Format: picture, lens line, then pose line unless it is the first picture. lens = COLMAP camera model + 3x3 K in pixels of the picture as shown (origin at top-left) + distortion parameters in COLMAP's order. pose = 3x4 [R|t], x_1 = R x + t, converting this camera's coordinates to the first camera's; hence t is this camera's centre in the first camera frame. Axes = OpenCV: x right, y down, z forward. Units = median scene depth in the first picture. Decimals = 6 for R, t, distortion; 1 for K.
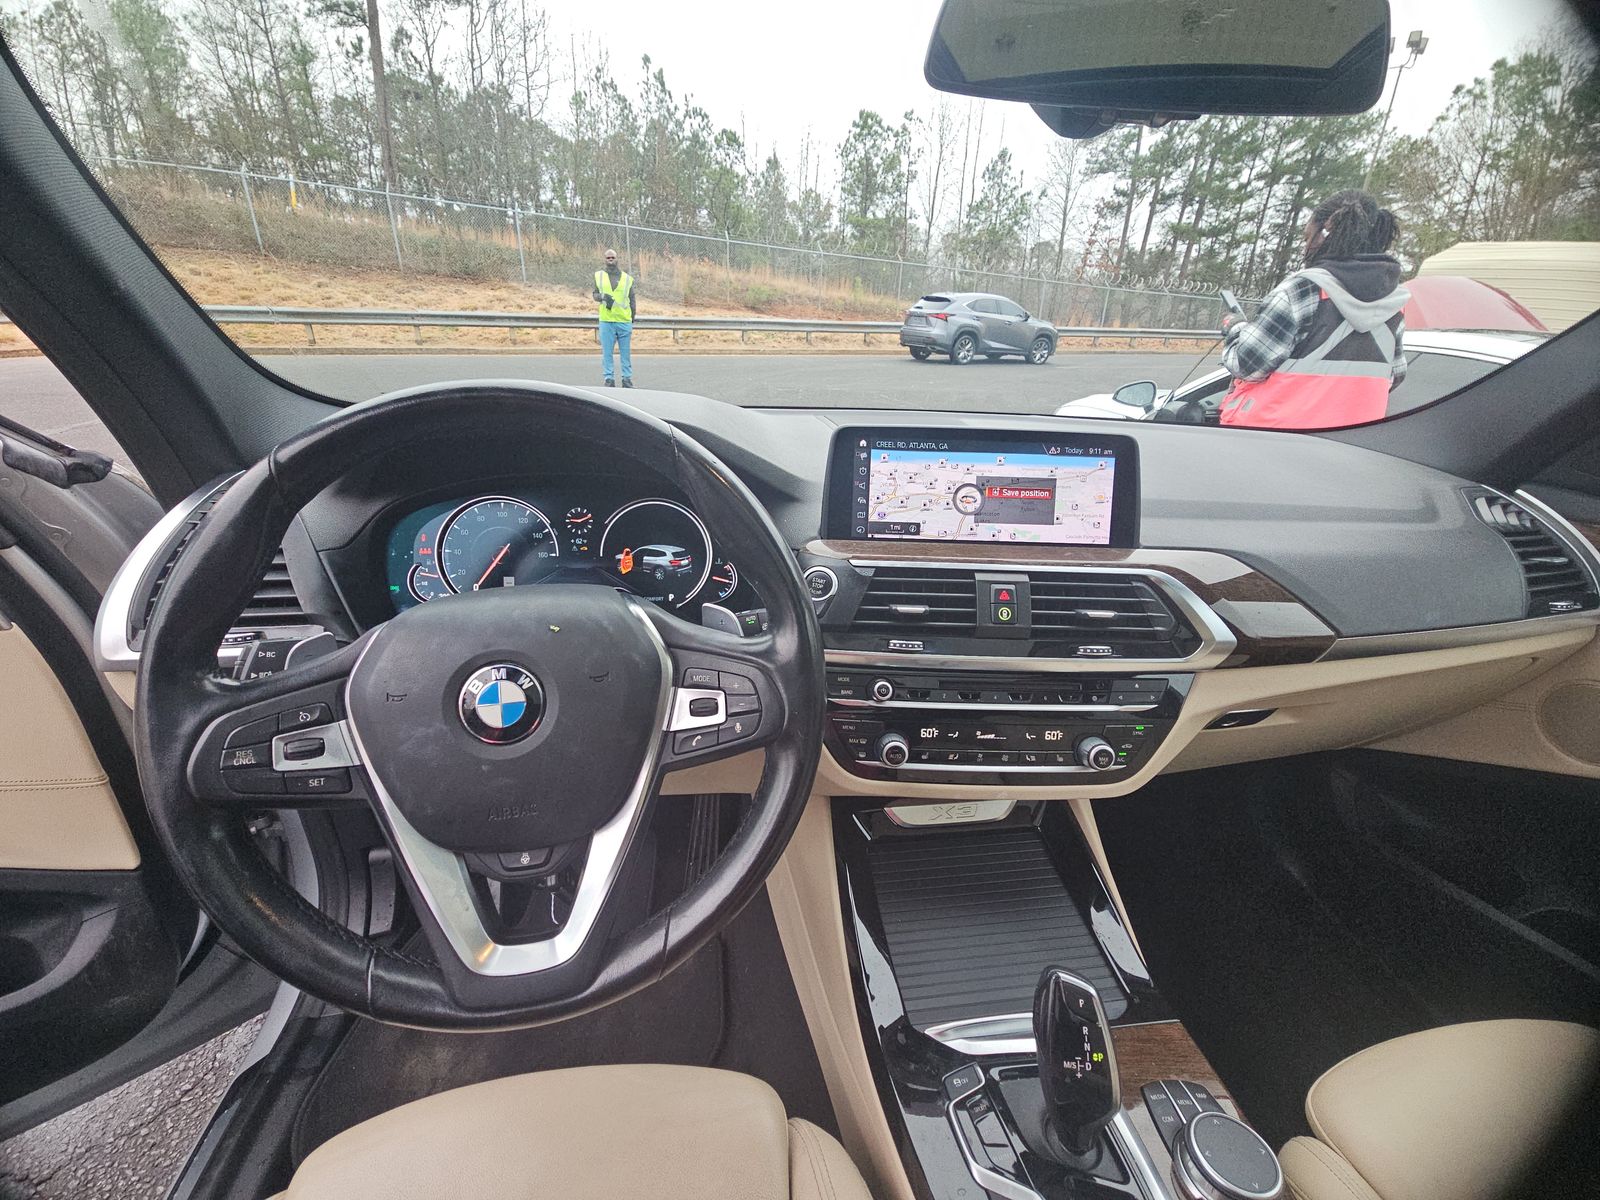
lens RADIAL K [[644.4, 0, 800.0], [0, 644.4, 600.0], [0, 0, 1]] dist [-0.002256, -0.007290]
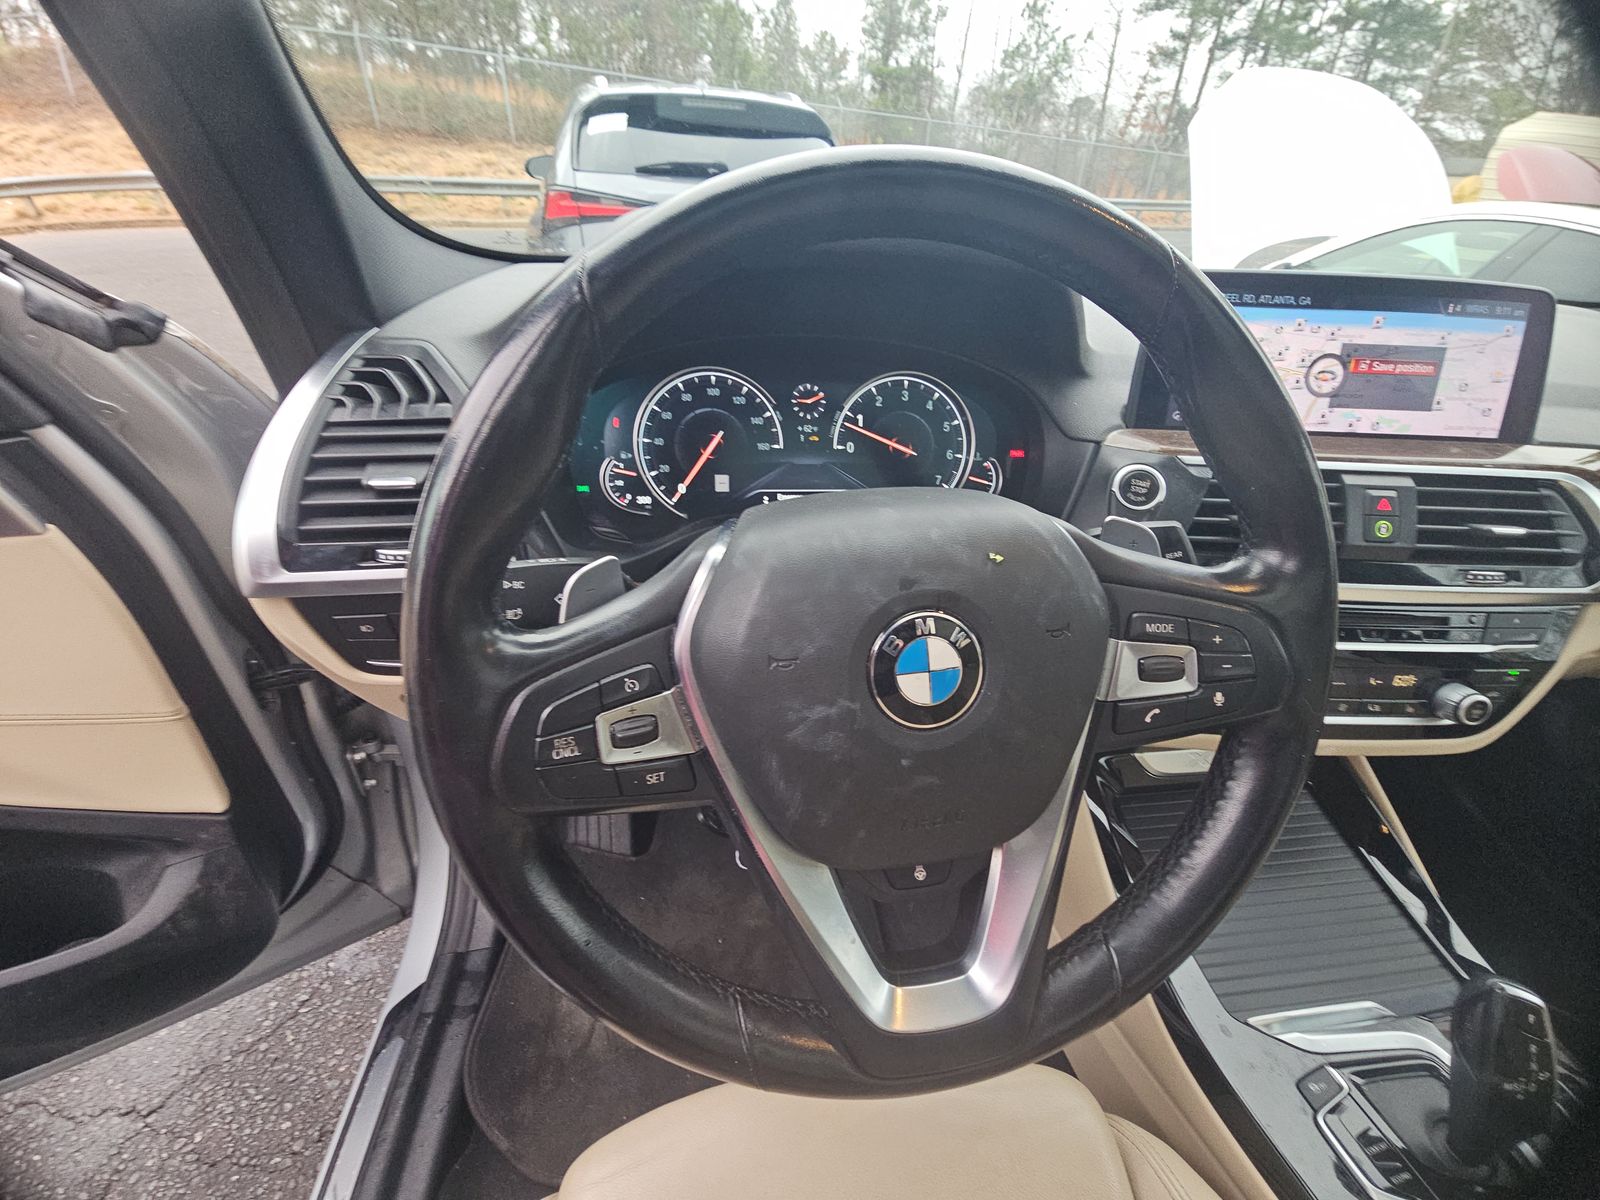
lens RADIAL K [[638.7, 0, 800.0], [0, 638.7, 600.0], [0, 0, 1]] dist [0.018495, -0.014938]
pose [[0.999900, 0.010158, -0.009838, -0.346749], [-0.008499, 0.987703, 0.156110, -0.007985], [0.011302, -0.156011, 0.987691, 0.207006]]
